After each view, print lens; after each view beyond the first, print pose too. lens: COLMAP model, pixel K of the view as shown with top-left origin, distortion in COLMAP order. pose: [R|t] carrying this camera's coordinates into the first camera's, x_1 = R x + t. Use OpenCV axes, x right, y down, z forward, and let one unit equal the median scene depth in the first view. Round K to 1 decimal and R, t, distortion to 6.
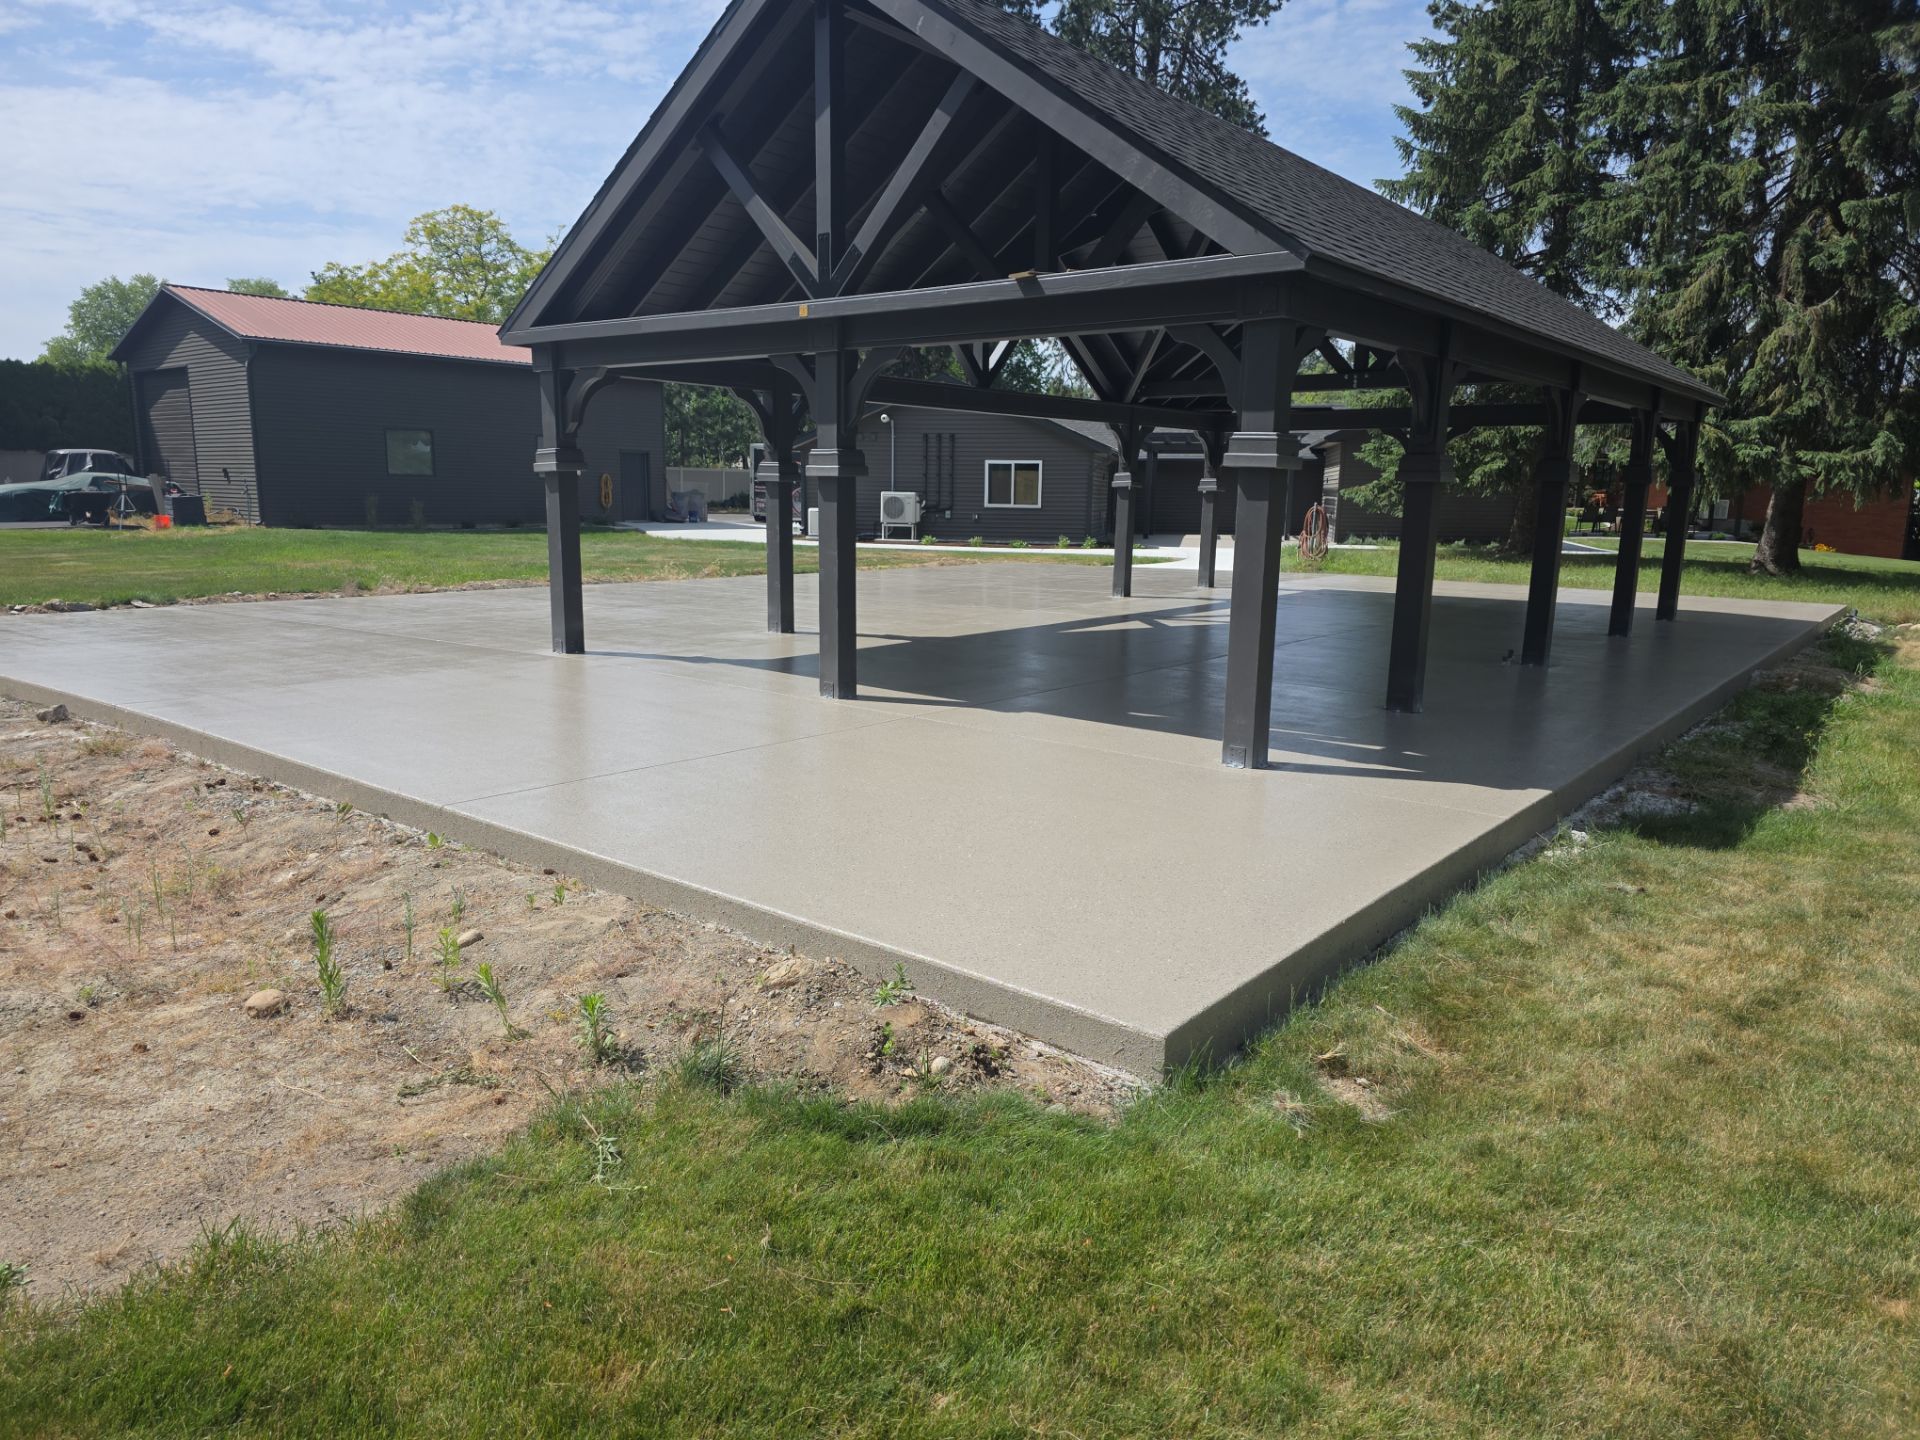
lens RADIAL K [[1287.5, 0, 943.3], [0, 1287.5, 734.8], [0, 0, 1]] dist [0.060001, -0.056286]
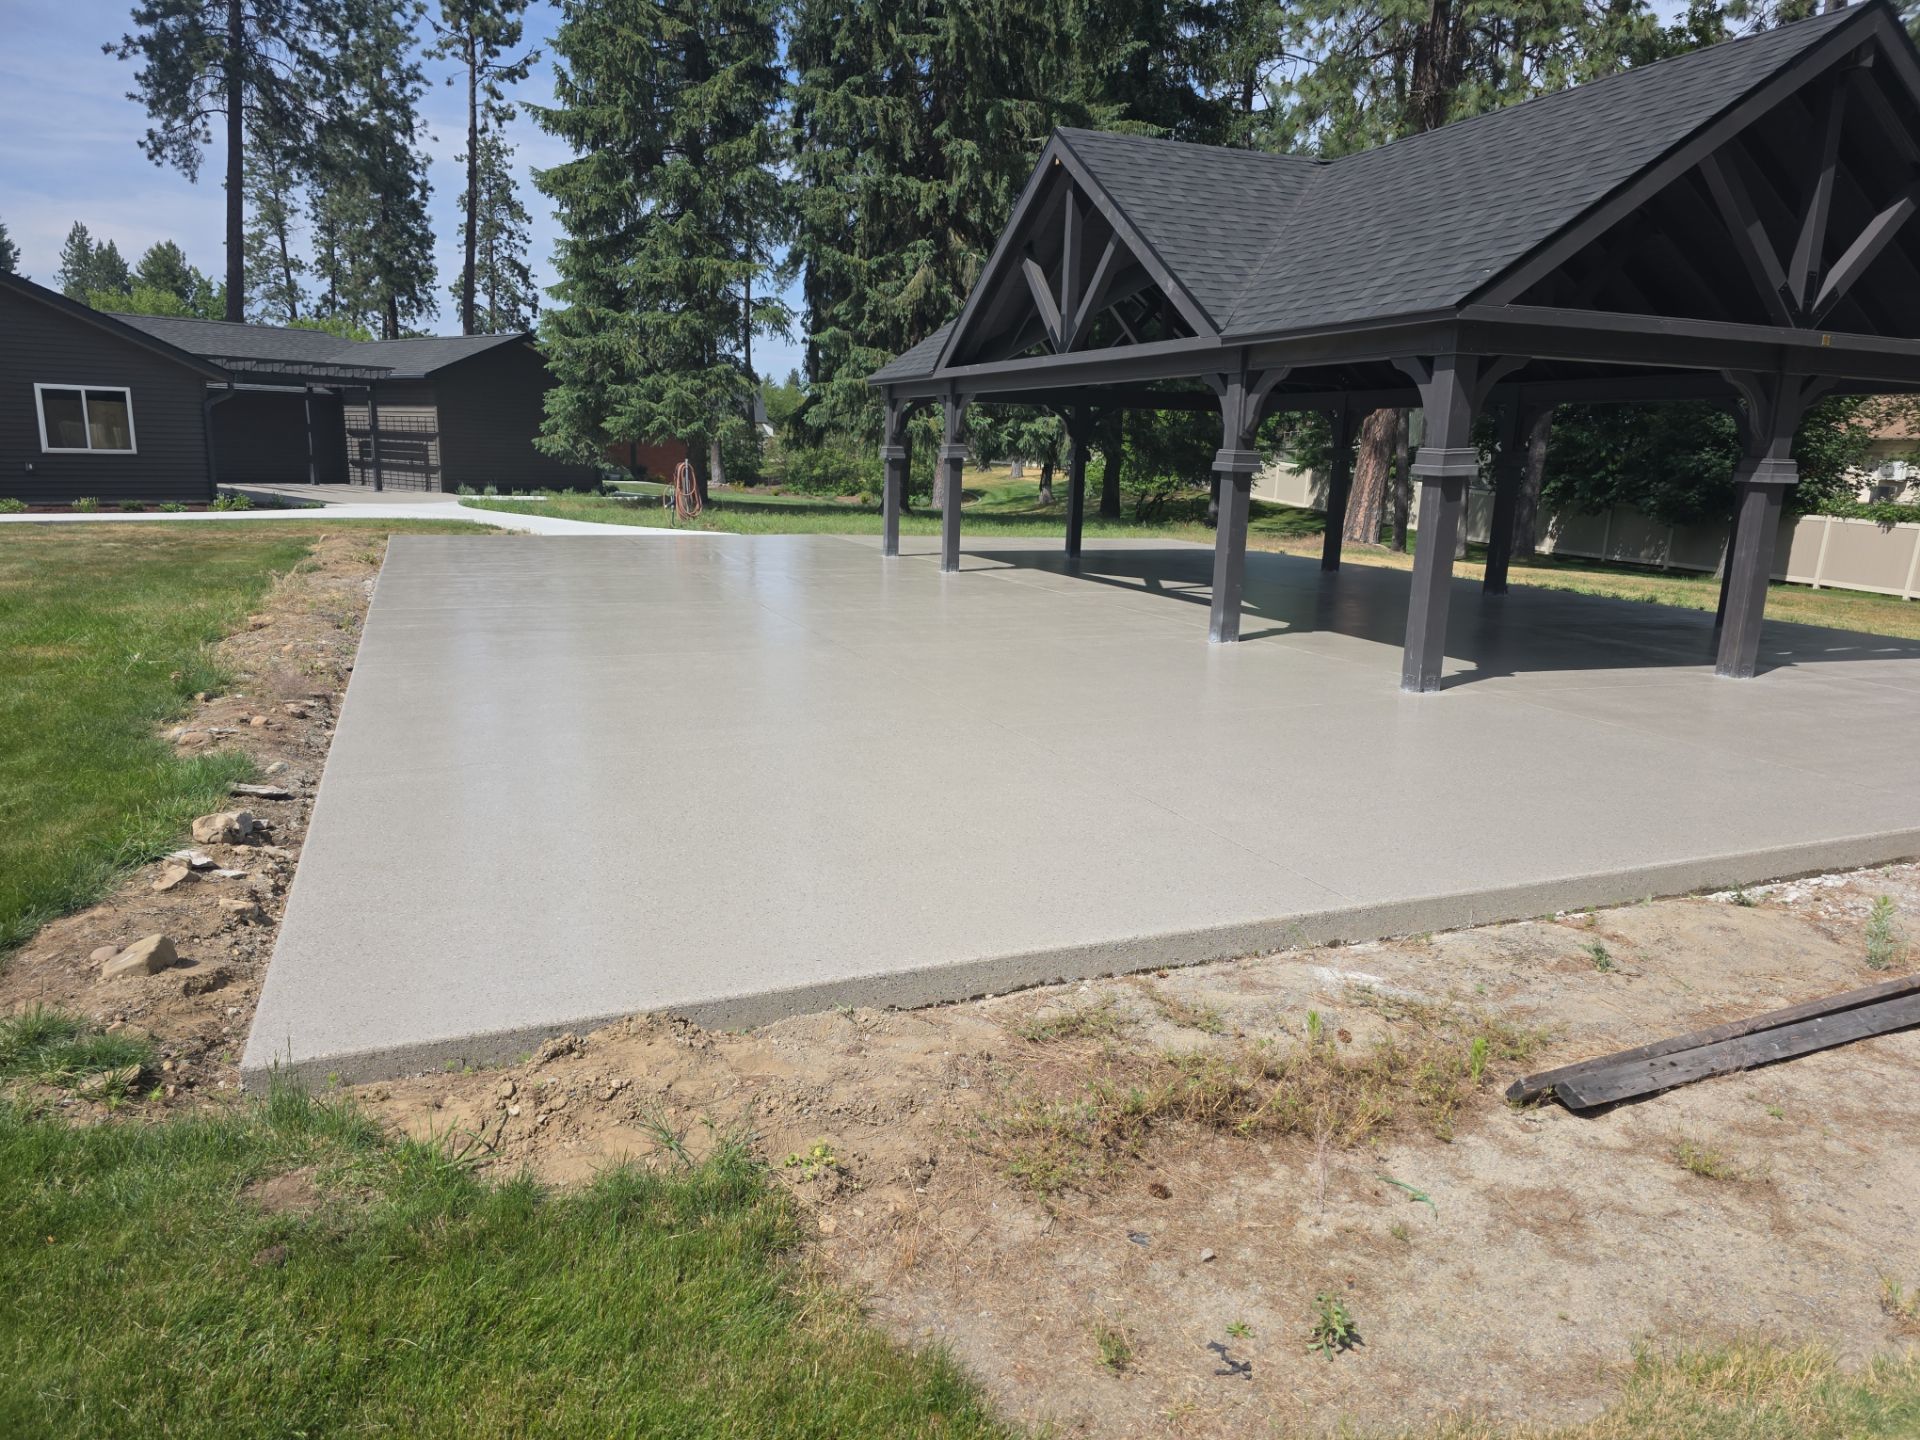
lens RADIAL K [[1287.5, 0, 949.5], [0, 1287.5, 736.4], [0, 0, 1]] dist [0.060001, -0.056286]
pose [[0.503740, -0.188043, 0.843140, -0.714821], [0.140484, 0.980860, 0.134825, -0.117116], [-0.852356, 0.050531, 0.520516, 0.504999]]
